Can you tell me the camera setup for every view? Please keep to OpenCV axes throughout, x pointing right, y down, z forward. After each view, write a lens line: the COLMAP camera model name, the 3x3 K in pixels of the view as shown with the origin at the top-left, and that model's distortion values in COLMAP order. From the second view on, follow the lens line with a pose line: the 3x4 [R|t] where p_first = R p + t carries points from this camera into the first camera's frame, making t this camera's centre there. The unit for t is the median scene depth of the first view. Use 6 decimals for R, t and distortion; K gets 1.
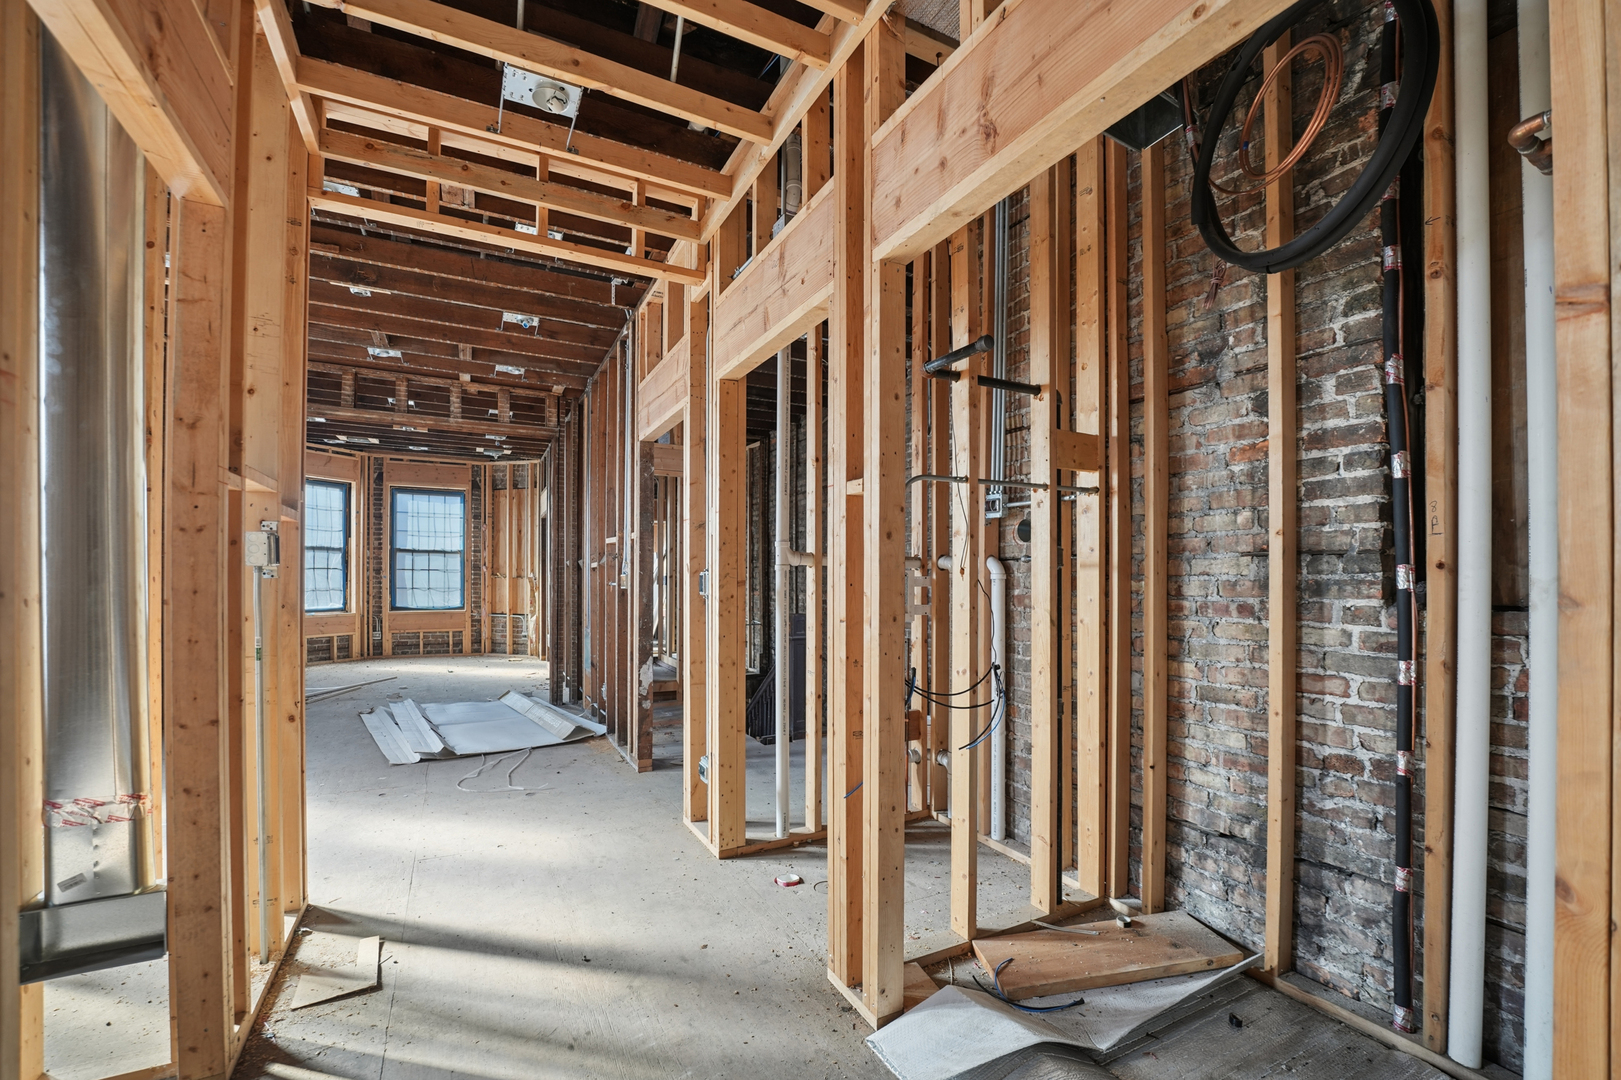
lens RADIAL K [[669.5, 0, 799.0], [0, 669.5, 562.9], [0, 0, 1]] dist [-0.013089, -0.000305]
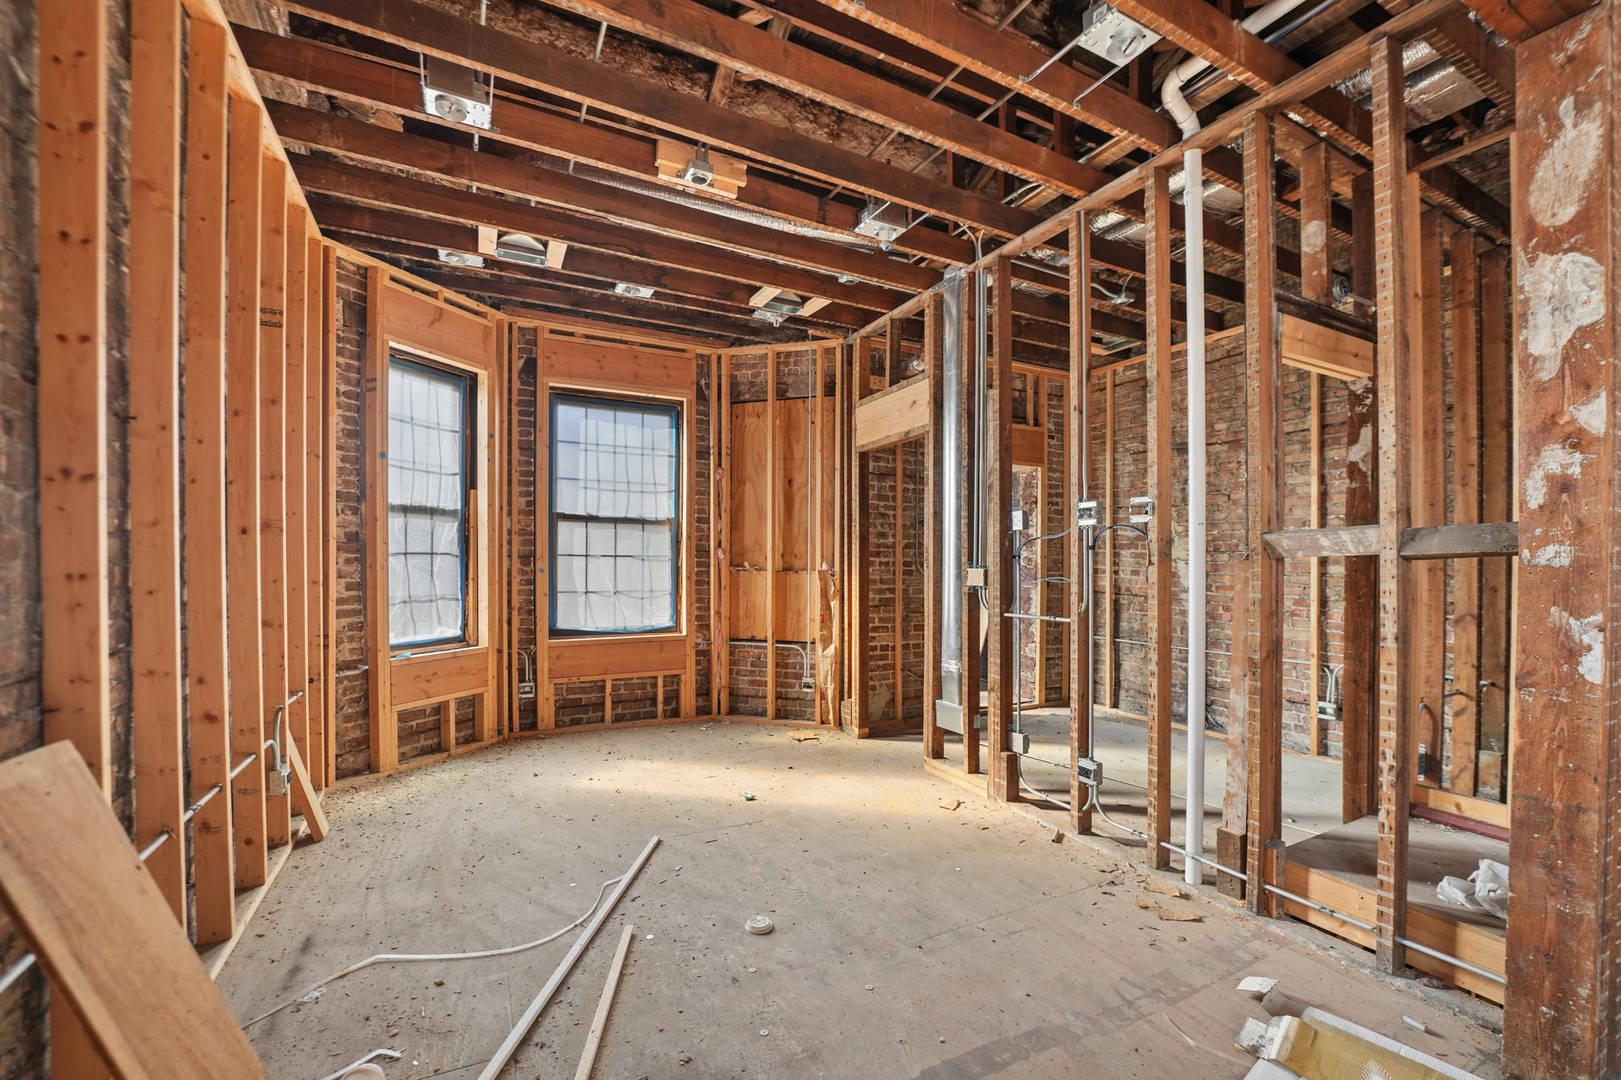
lens RADIAL K [[669.5, 0, 816.0], [0, 669.5, 550.1], [0, 0, 1]] dist [-0.013089, -0.000305]
pose [[0.999637, 0.000981, 0.026927, -0.418763], [-0.001135, 0.999983, 0.005711, 0.002819], [-0.026921, -0.005740, 0.999621, 0.486123]]
